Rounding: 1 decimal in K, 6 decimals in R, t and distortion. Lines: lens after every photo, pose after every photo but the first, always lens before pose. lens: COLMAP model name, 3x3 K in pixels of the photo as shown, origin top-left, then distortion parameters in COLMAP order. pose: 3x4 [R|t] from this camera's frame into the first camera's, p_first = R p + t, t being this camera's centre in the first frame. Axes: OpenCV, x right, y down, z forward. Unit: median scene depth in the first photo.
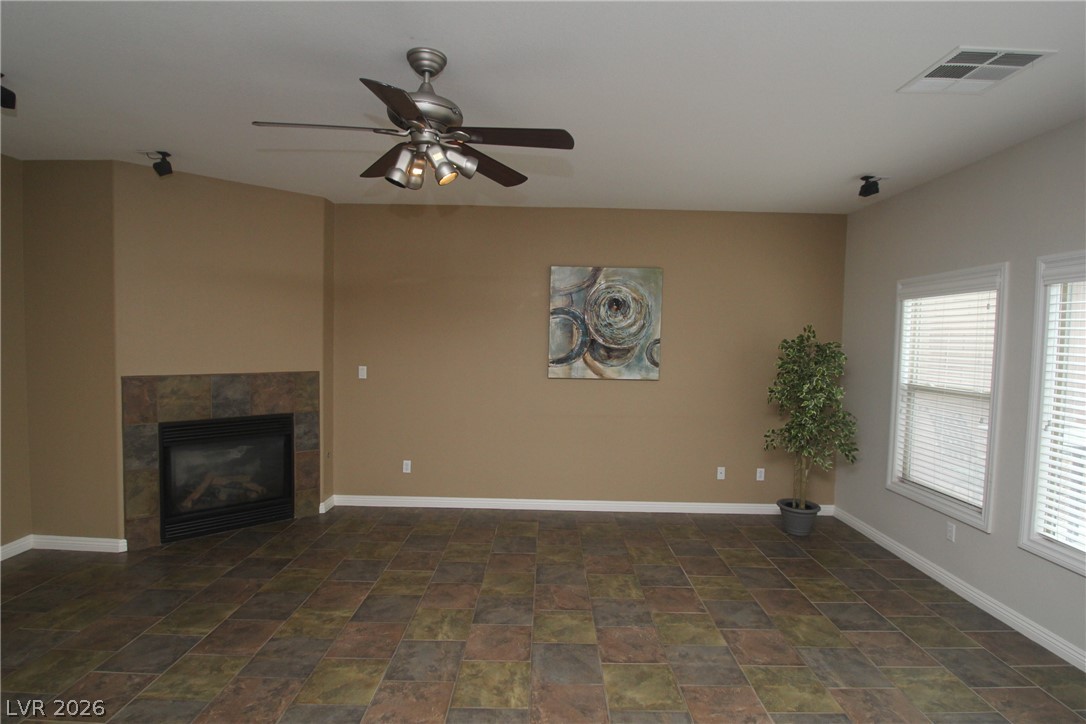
lens RADIAL K [[545.9, 0, 549.5], [0, 545.9, 364.0], [0, 0, 1]] dist [-0.002075, -0.014098]
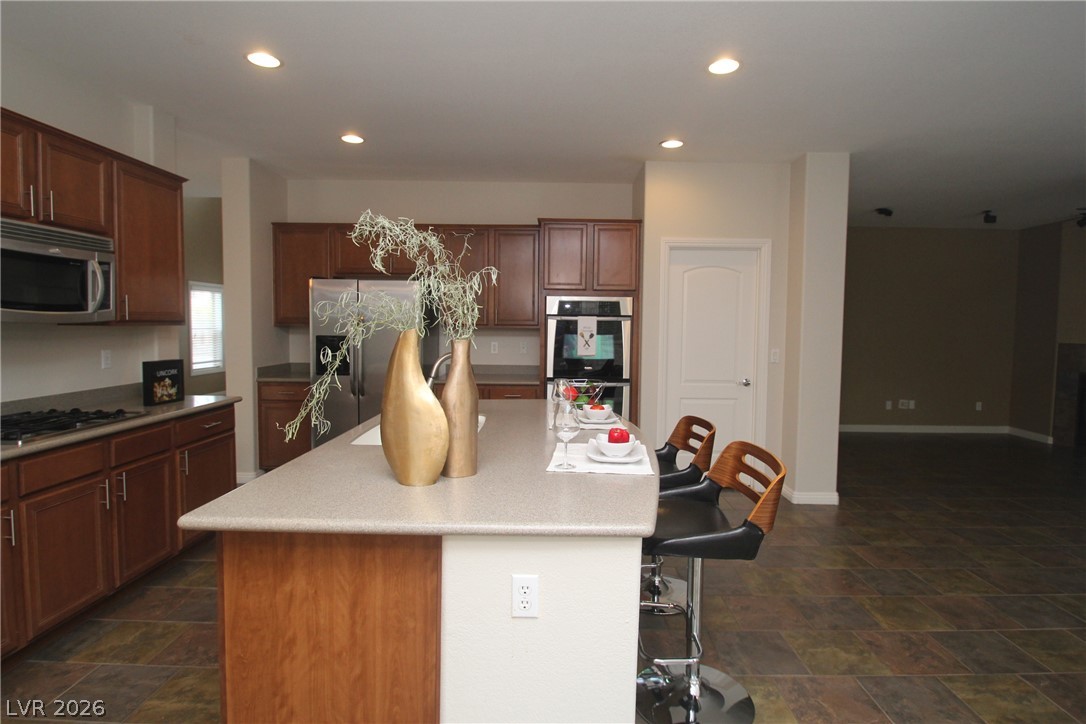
lens RADIAL K [[563.7, 0, 554.9], [0, 563.7, 354.8], [0, 0, 1]] dist [-0.003306, -0.015436]
pose [[0.000363, 0.033945, -0.999424, 0.942847], [-0.061696, 0.997521, 0.033858, 0.093355], [0.998095, 0.061648, 0.002457, -0.584707]]
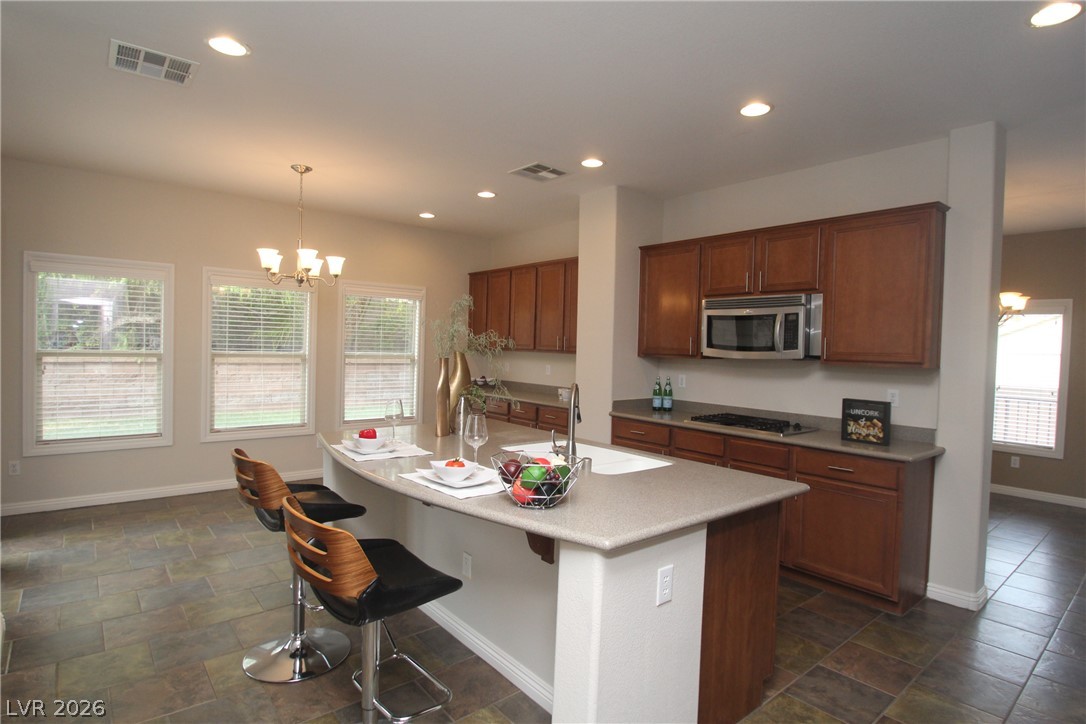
lens RADIAL K [[563.4, 0, 546.3], [0, 563.4, 359.5], [0, 0, 1]] dist [-0.023538, -0.000208]
pose [[-0.637772, -0.057474, 0.768078, -0.199676], [-0.002370, 0.997354, 0.072662, 0.045944], [-0.770221, 0.044521, -0.636221, -0.269581]]
